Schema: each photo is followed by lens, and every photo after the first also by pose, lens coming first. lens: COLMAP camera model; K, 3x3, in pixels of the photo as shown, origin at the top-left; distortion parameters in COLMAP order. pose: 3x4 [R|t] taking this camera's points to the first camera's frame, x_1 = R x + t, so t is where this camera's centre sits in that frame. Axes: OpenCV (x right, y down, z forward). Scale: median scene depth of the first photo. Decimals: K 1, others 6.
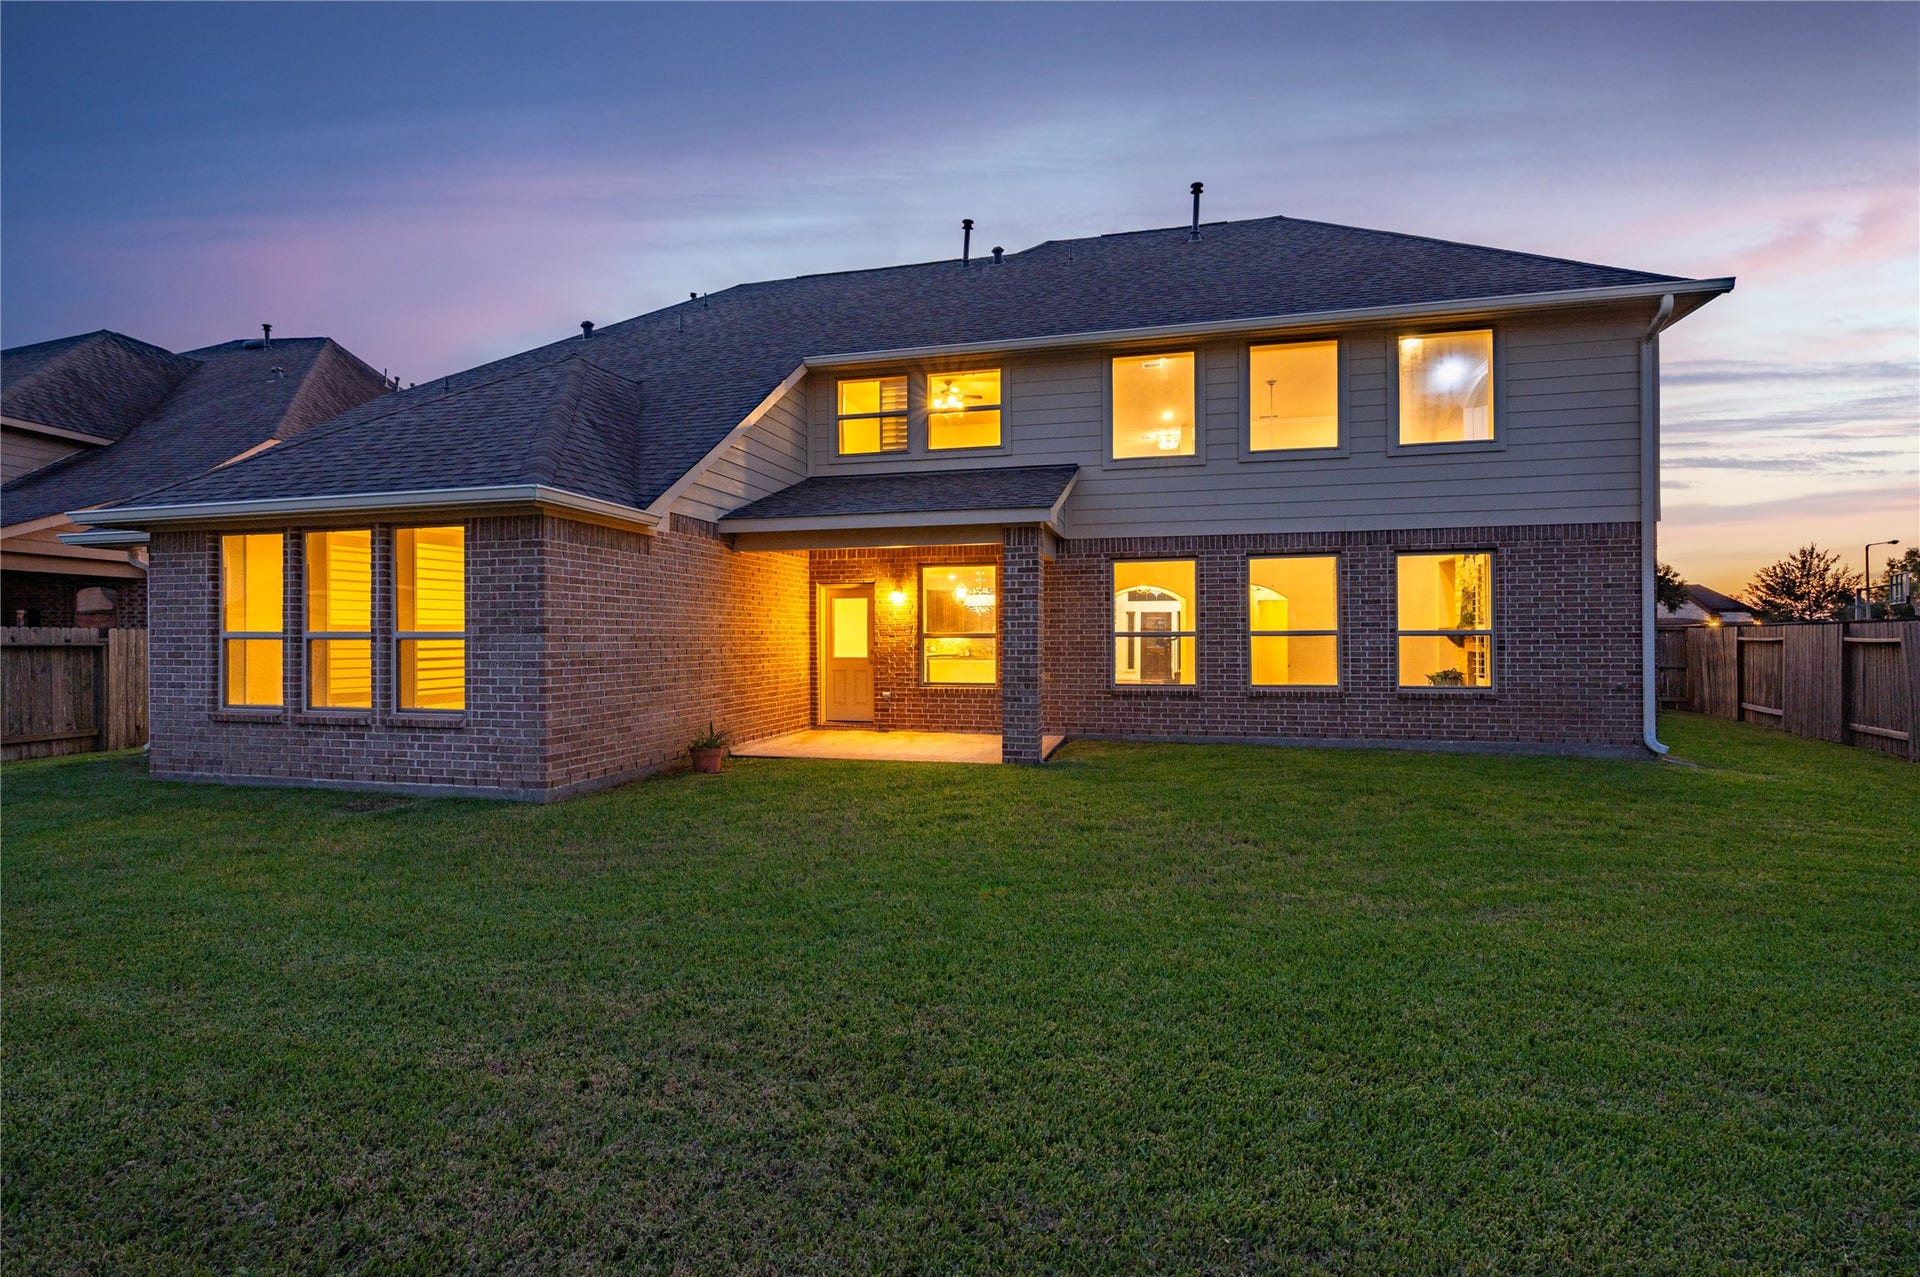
lens RADIAL K [[963.2, 0, 964.3], [0, 963.2, 631.3], [0, 0, 1]] dist [-0.001678, -0.000998]
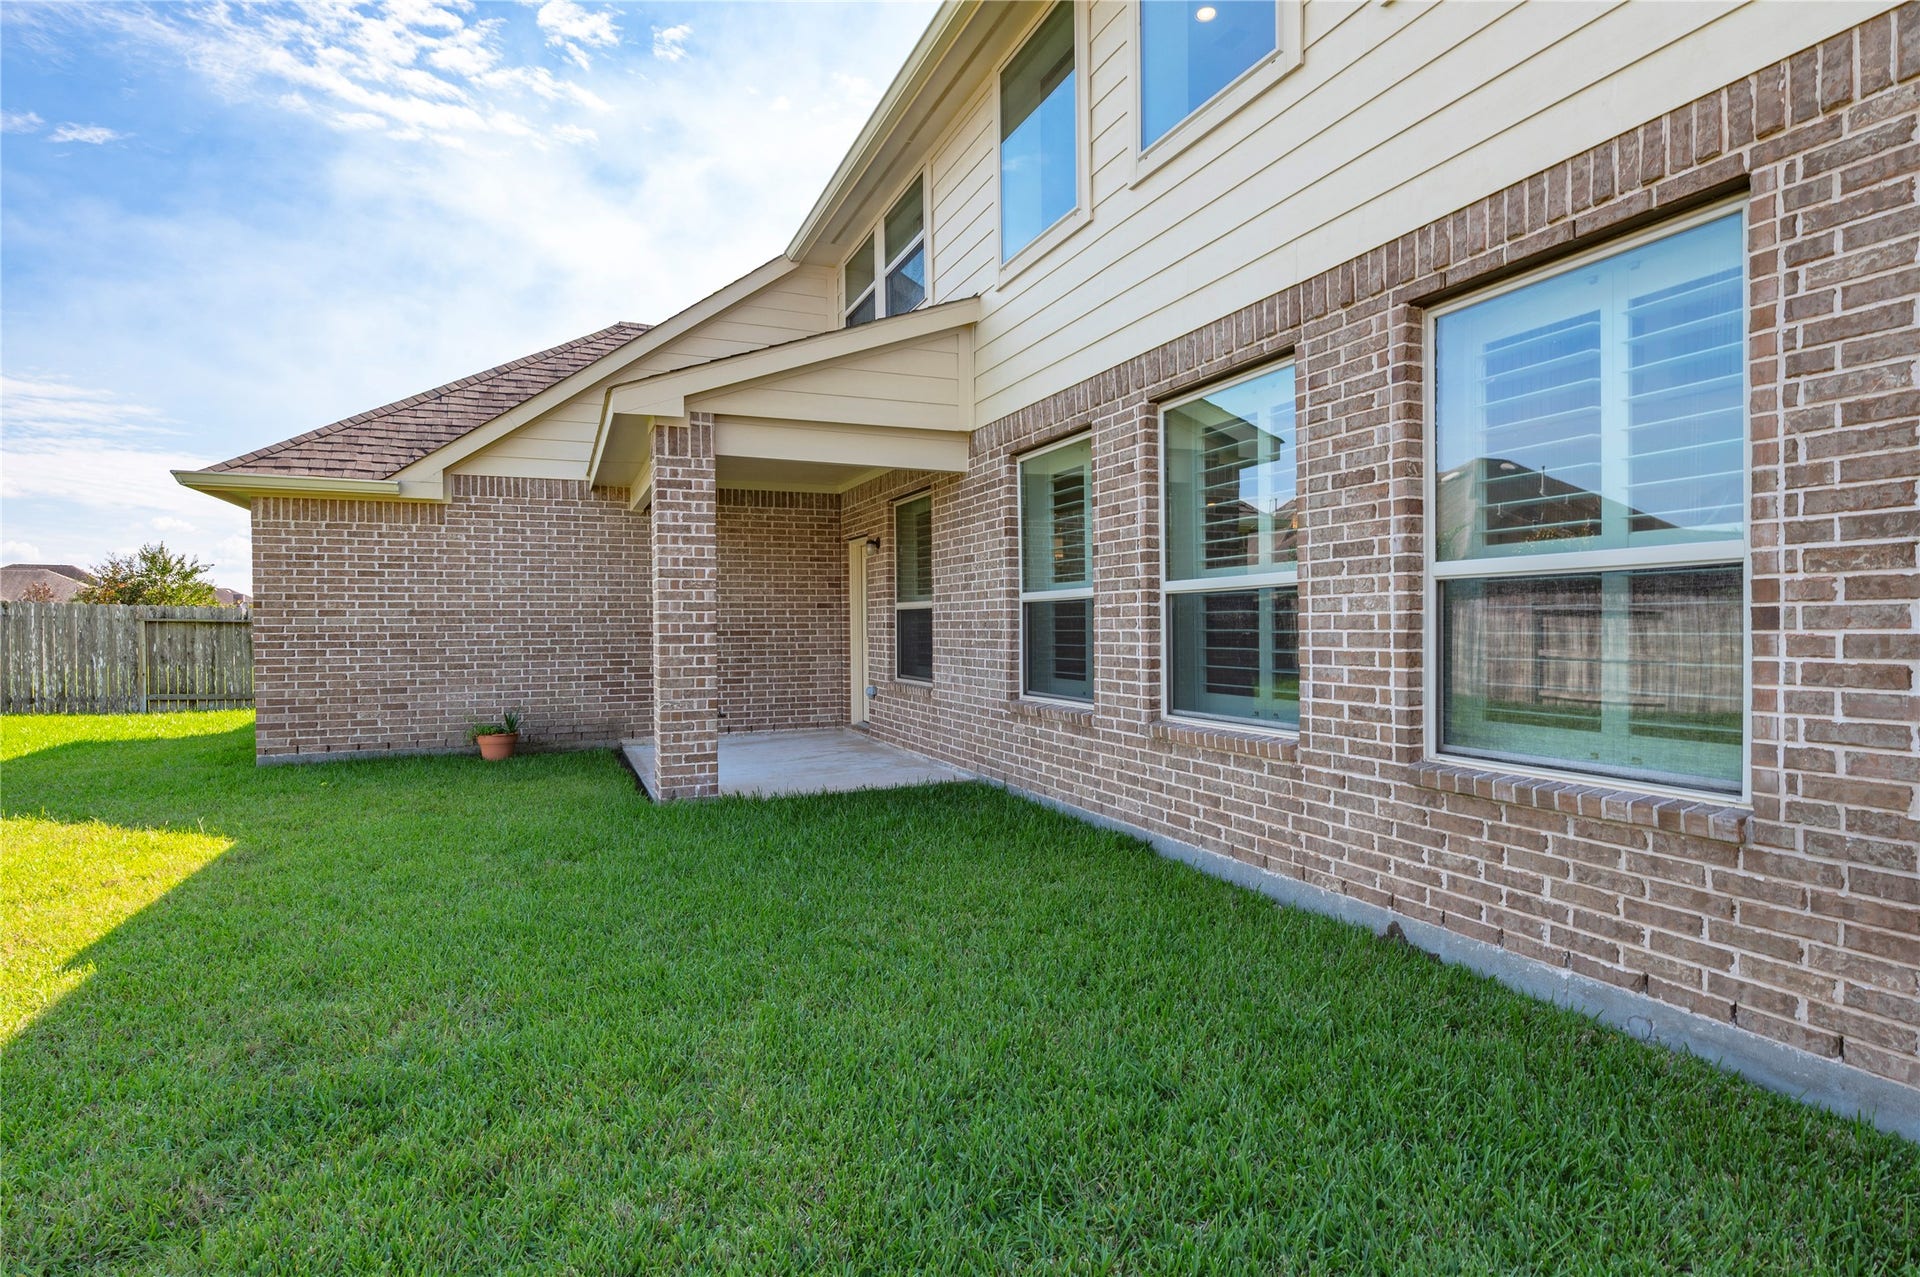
lens RADIAL K [[963.2, 0, 964.3], [0, 963.2, 631.3], [0, 0, 1]] dist [-0.001678, -0.000998]
pose [[0.594360, 0.005353, -0.804182, 0.783226], [0.012949, 0.999785, 0.016225, 0.018163], [0.804095, -0.020057, 0.594162, 0.896082]]
